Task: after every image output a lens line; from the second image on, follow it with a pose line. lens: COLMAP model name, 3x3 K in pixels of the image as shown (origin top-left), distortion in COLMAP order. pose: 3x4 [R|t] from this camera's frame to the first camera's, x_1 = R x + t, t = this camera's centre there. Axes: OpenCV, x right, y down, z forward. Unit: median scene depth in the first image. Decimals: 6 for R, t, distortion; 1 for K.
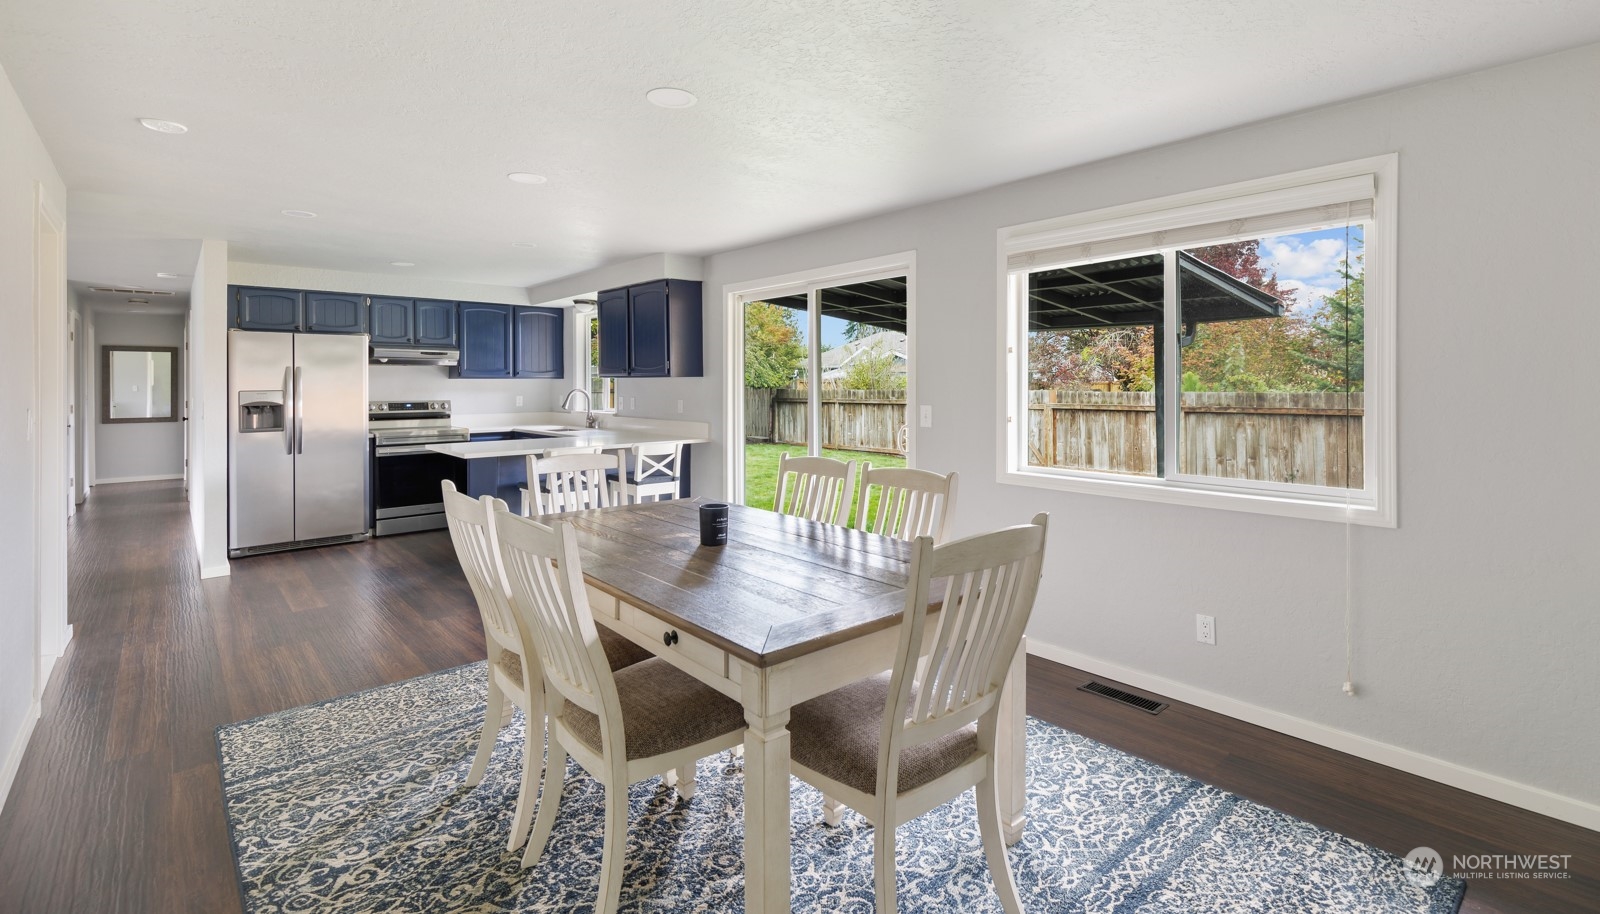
lens RADIAL K [[710.2, 0, 806.2], [0, 710.2, 384.7], [0, 0, 1]] dist [-0.000932, 0.000023]
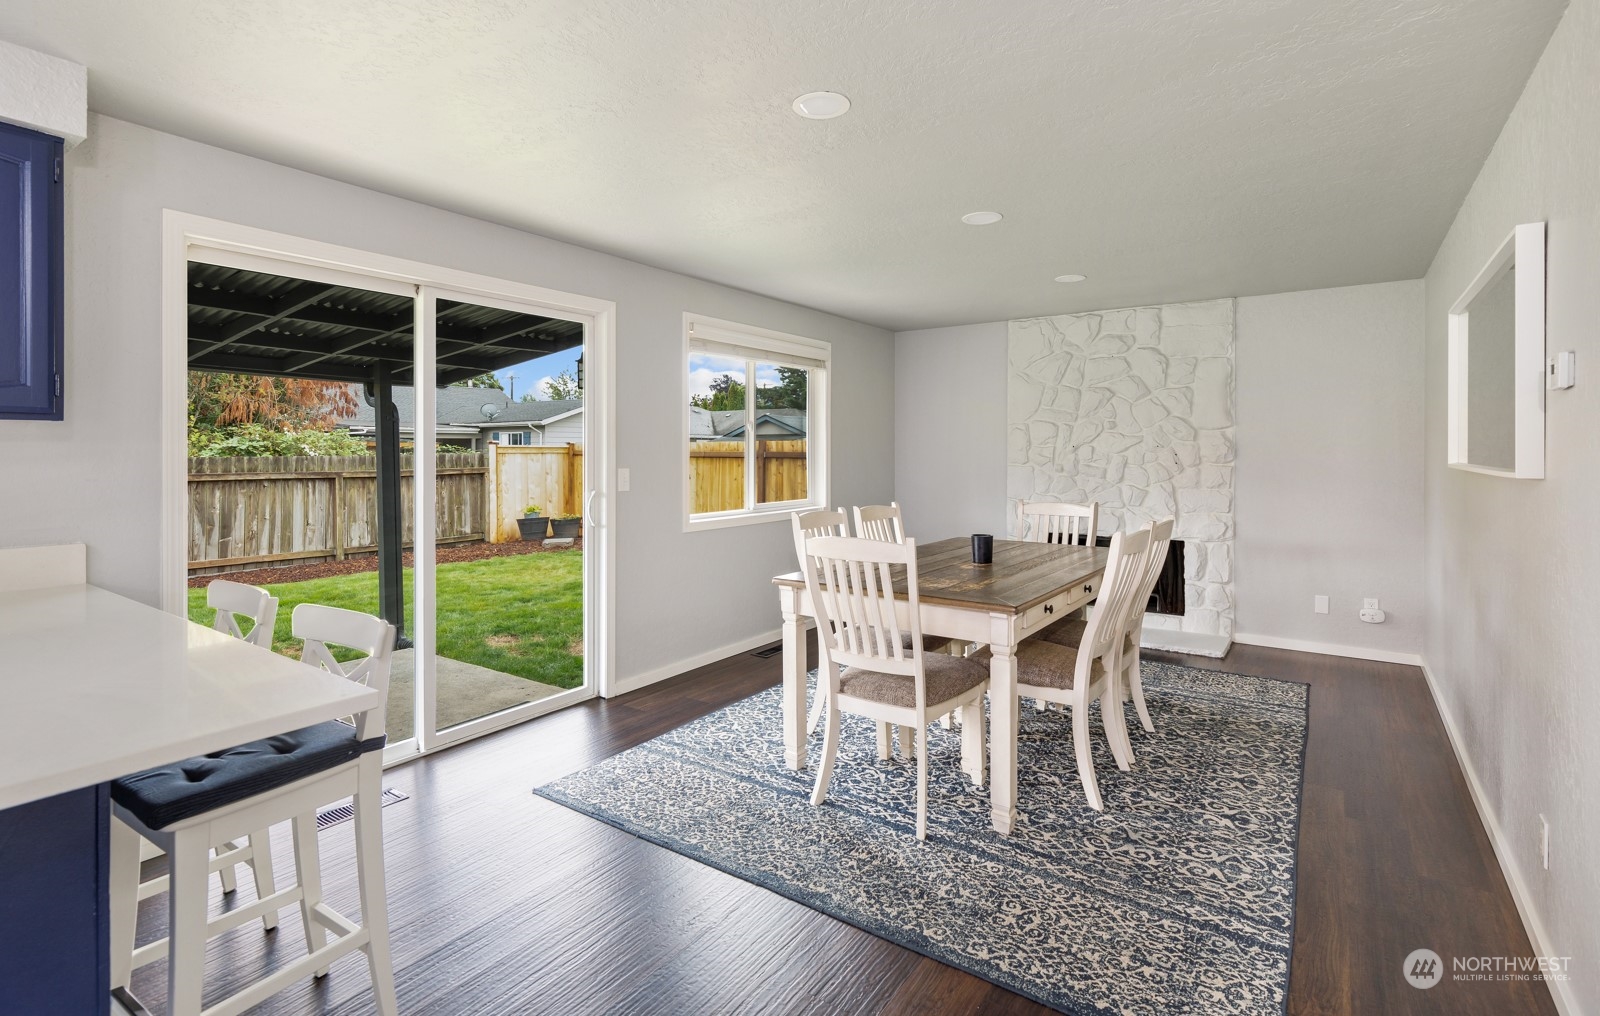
lens RADIAL K [[768.4, 0, 792.8], [0, 768.4, 452.9], [0, 0, 1]] dist [0.000854, 0.000007]
pose [[-0.225972, -0.001146, 0.974133, -1.565284], [-0.001467, 0.999999, 0.000836, 0.011908], [-0.974133, -0.001240, -0.225973, 1.774547]]
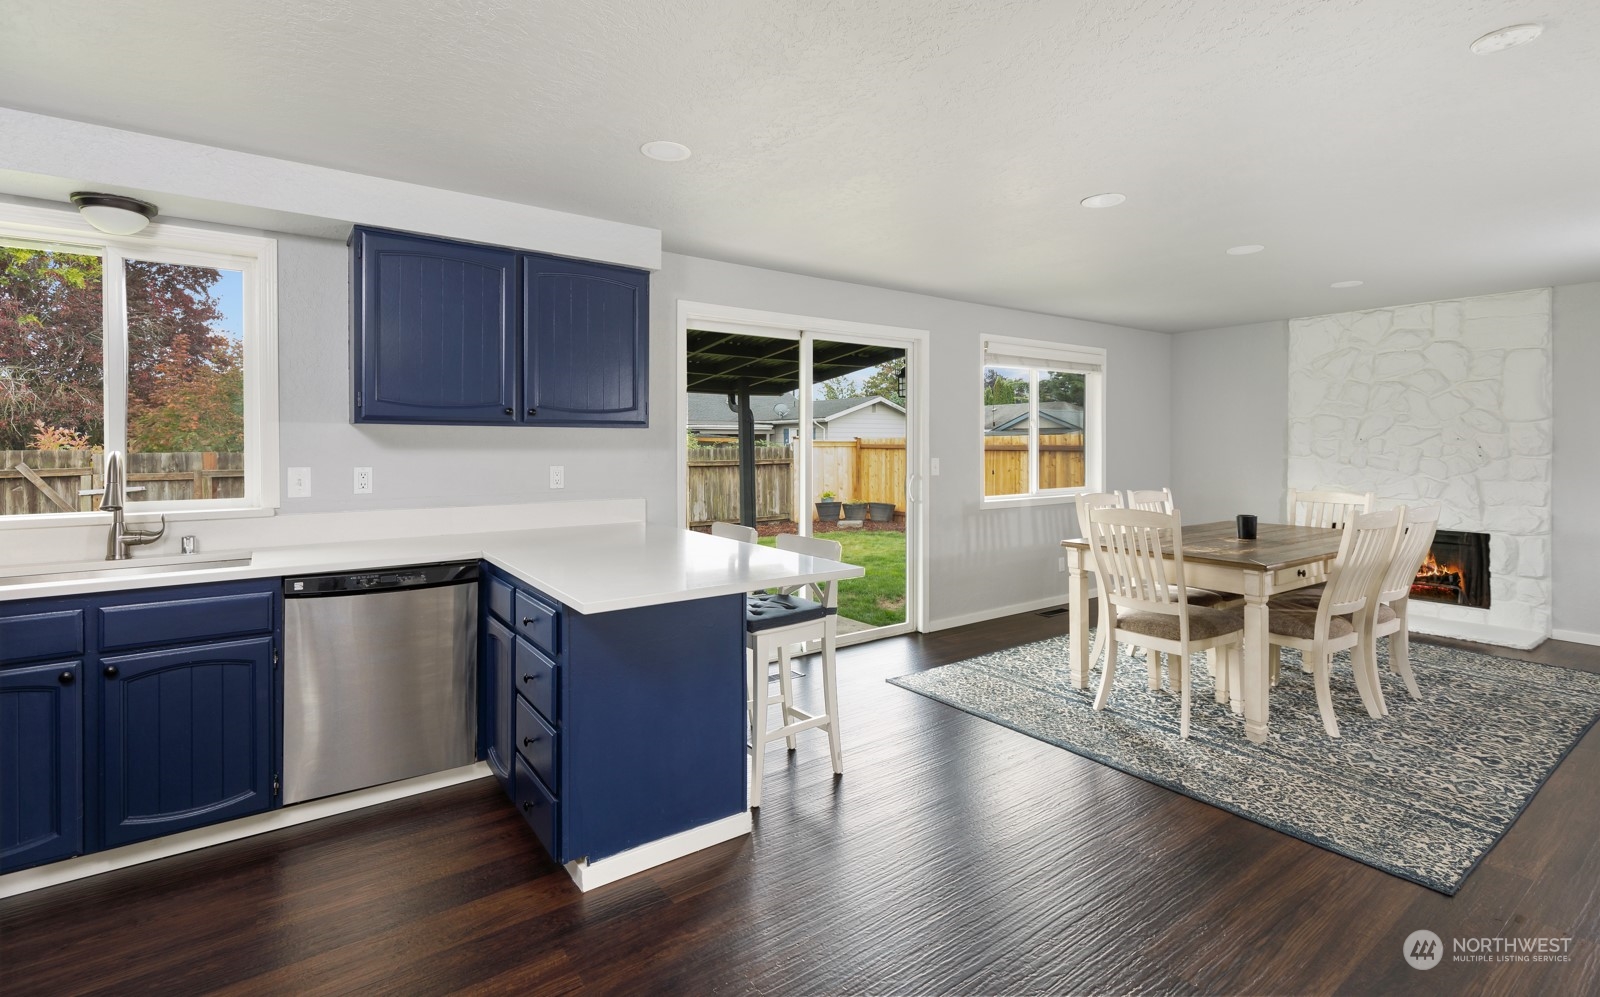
lens RADIAL K [[747.3, 0, 798.0], [0, 747.3, 447.9], [0, 0, 1]] dist [-0.000484, -0.000916]
pose [[0.108890, -0.003028, 0.994049, -2.030529], [0.000277, 0.999995, 0.003016, 0.012399], [-0.994054, -0.000053, 0.108891, 1.922548]]
